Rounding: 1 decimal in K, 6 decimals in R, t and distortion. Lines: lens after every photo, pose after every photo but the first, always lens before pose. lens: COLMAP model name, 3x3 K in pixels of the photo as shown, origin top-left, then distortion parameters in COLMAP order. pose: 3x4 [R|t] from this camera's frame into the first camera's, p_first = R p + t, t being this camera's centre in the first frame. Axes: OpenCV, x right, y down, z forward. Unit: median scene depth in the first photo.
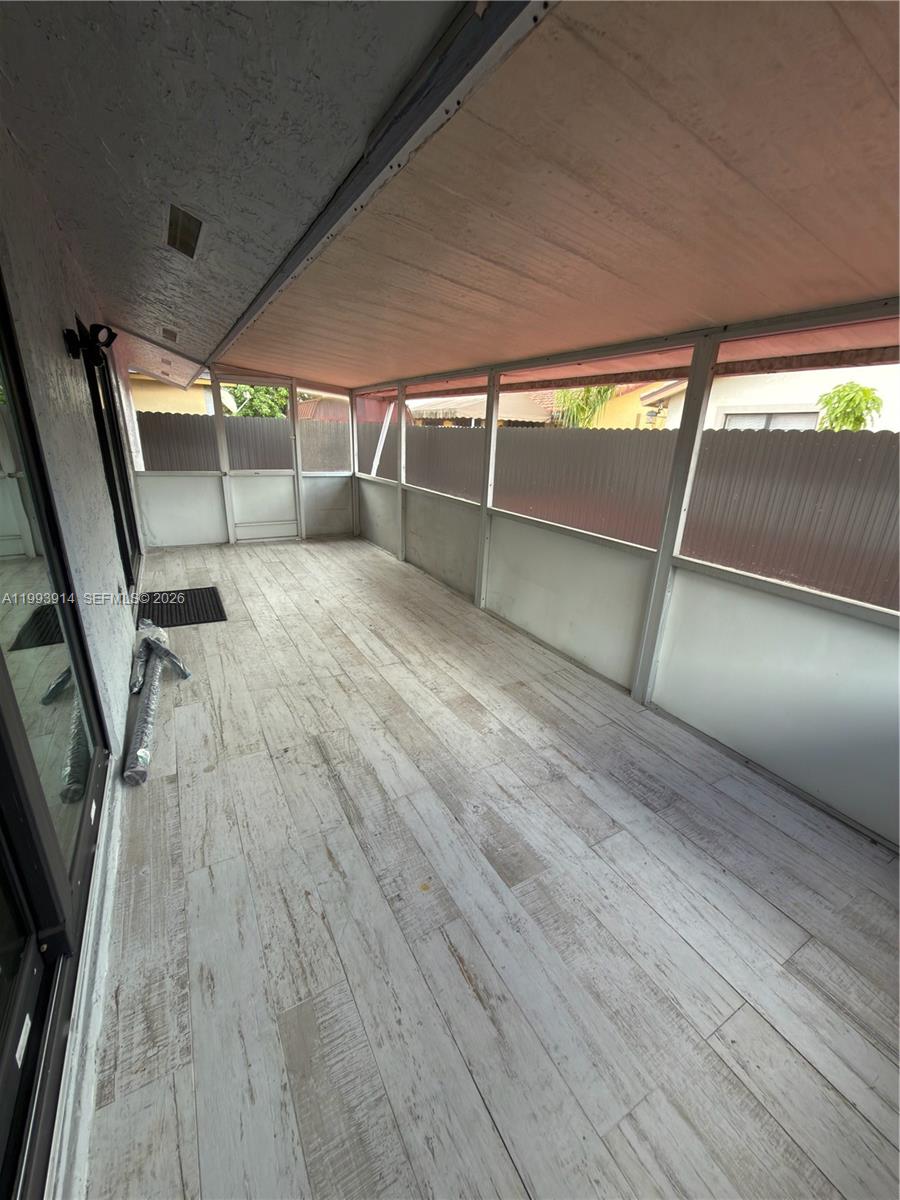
lens RADIAL K [[484.9, 0, 449.5], [0, 484.9, 602.8], [0, 0, 1]] dist [-0.000601, -0.000213]
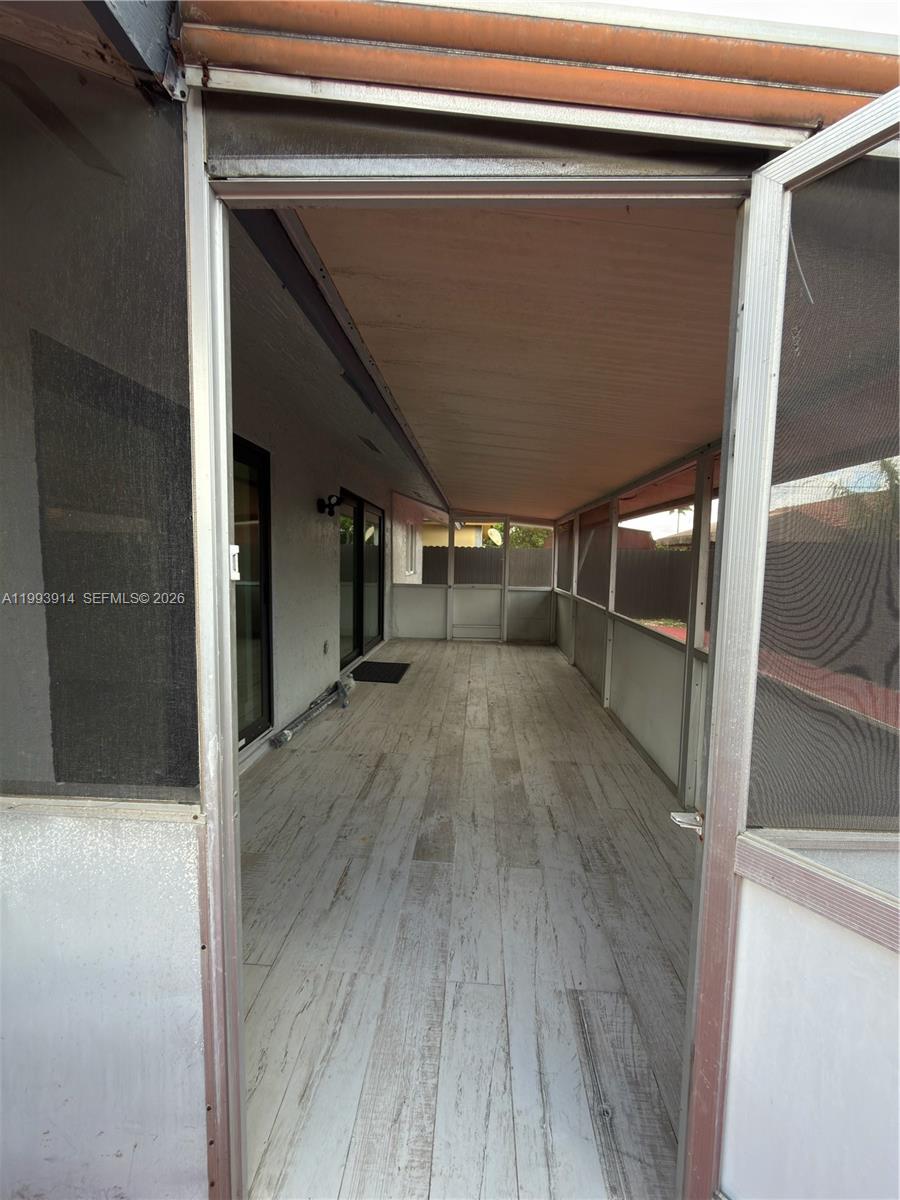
lens RADIAL K [[484.9, 0, 440.8], [0, 484.9, 600.2], [0, 0, 1]] dist [-0.000601, -0.000213]
pose [[0.828676, 0.025410, -0.559151, 0.423526], [-0.170122, 0.963144, -0.208355, 0.079407], [0.533249, 0.267783, 0.802457, -0.095714]]
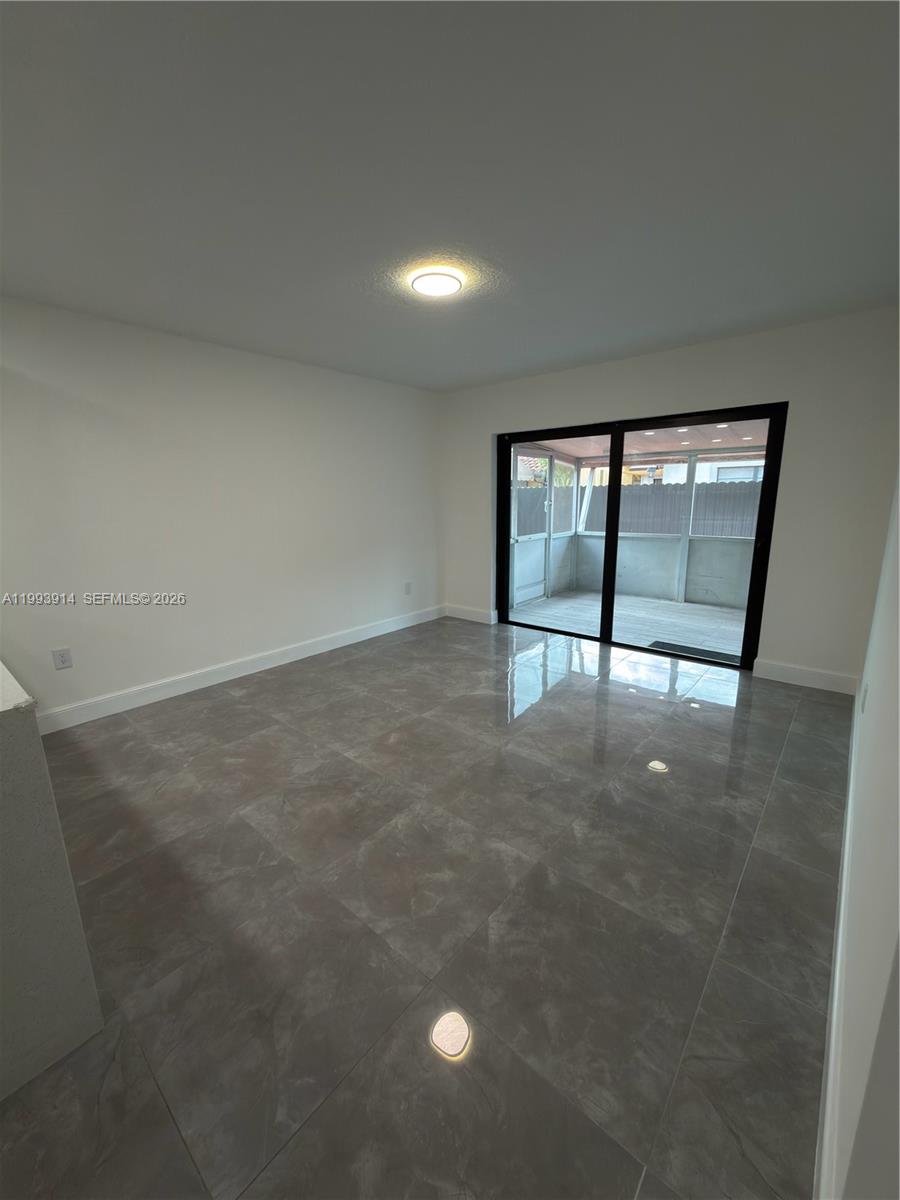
lens RADIAL K [[484.9, 0, 434.9], [0, 484.9, 603.5], [0, 0, 1]] dist [-0.000601, -0.000213]
pose [[0.939107, -0.106620, 0.326666, -1.656895], [0.139709, 0.986997, -0.079494, -0.127576], [-0.313942, 0.120292, 0.941791, 0.163310]]
